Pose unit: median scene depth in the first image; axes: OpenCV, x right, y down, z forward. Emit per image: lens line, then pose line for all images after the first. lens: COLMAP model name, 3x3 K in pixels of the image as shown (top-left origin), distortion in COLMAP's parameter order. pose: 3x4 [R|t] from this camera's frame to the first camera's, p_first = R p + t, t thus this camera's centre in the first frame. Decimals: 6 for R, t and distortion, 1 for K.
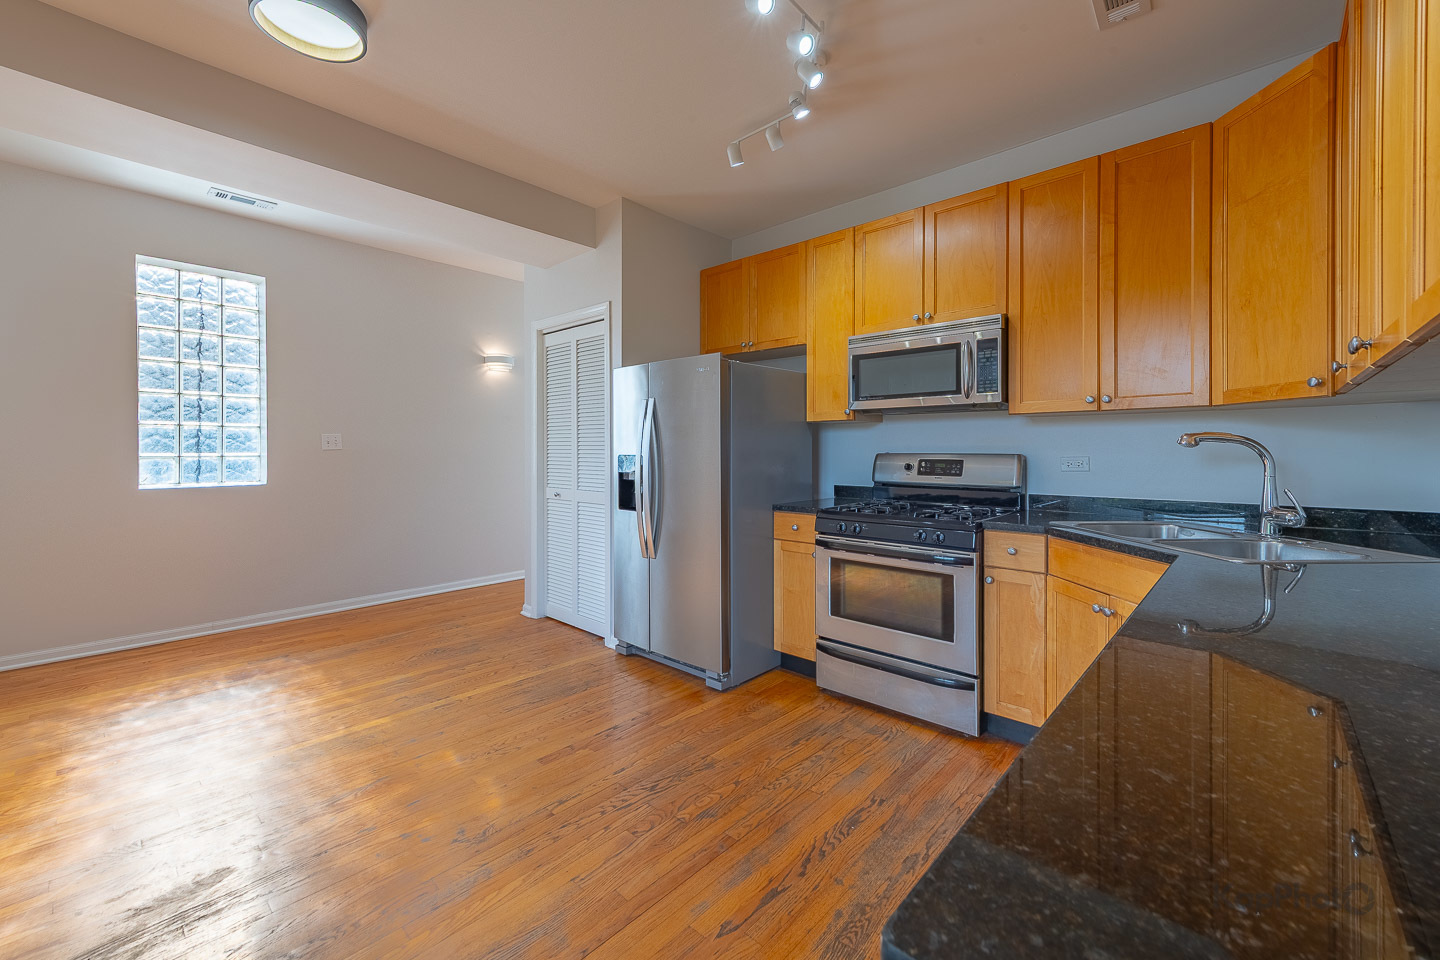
lens RADIAL K [[525.5, 0, 722.0], [0, 525.5, 468.4], [0, 0, 1]] dist [0.016071, -0.005443]
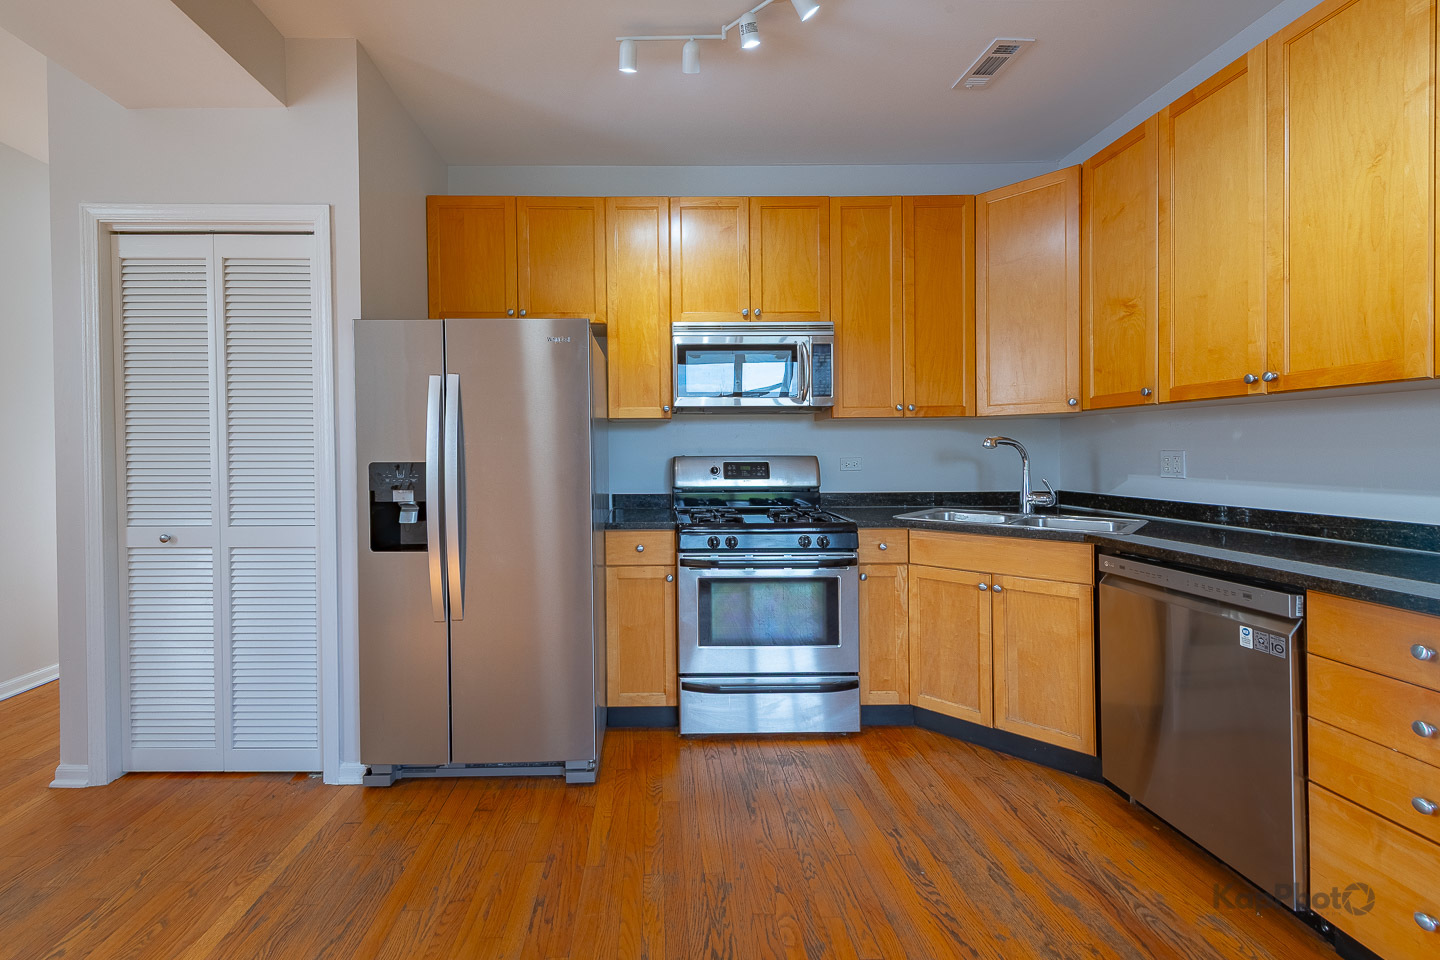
lens RADIAL K [[573.1, 0, 649.2], [0, 573.1, 471.3], [0, 0, 1]] dist [0.007080, -0.000245]
pose [[0.768141, -0.025008, 0.639792, -0.431021], [0.028171, 0.999589, 0.005249, -0.010930], [-0.639660, 0.013992, 0.768530, 0.325236]]
